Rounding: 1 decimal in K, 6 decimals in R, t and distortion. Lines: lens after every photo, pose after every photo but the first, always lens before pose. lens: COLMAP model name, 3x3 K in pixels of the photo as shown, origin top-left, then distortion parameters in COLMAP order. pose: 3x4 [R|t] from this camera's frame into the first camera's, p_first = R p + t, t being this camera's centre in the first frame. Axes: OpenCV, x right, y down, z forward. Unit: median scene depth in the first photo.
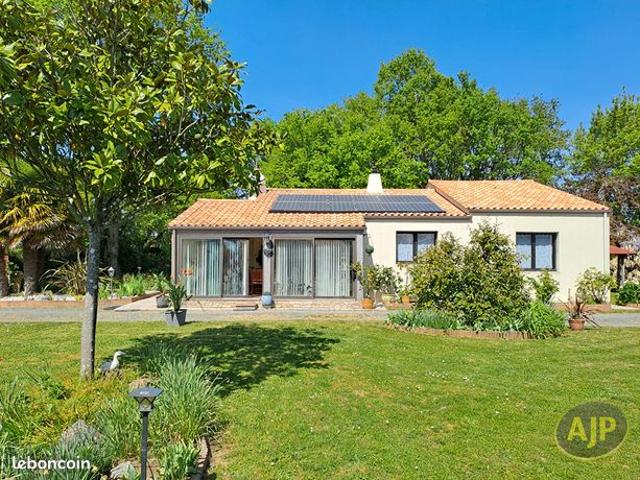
lens RADIAL K [[468.9, 0, 320.0], [0, 468.9, 240.0], [0, 0, 1]] dist [0.080854, 0.000783]
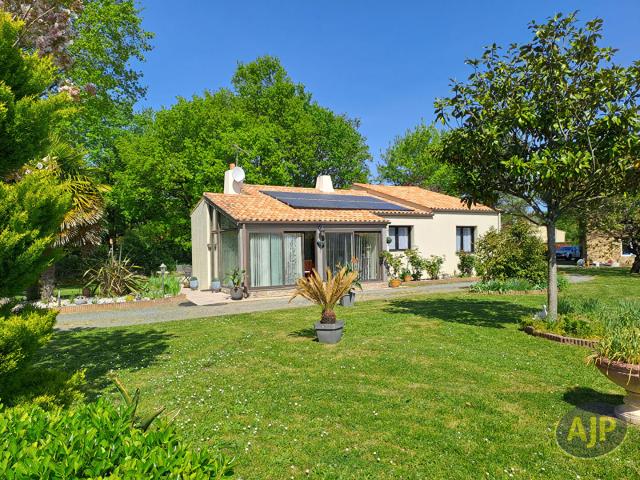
lens RADIAL K [[468.9, 0, 320.0], [0, 468.9, 240.0], [0, 0, 1]] dist [0.080854, 0.000783]
pose [[0.844229, -0.016001, 0.535744, -0.652584], [0.006400, 0.999784, 0.019774, -0.005459], [-0.535944, -0.013265, 0.844149, 0.037750]]
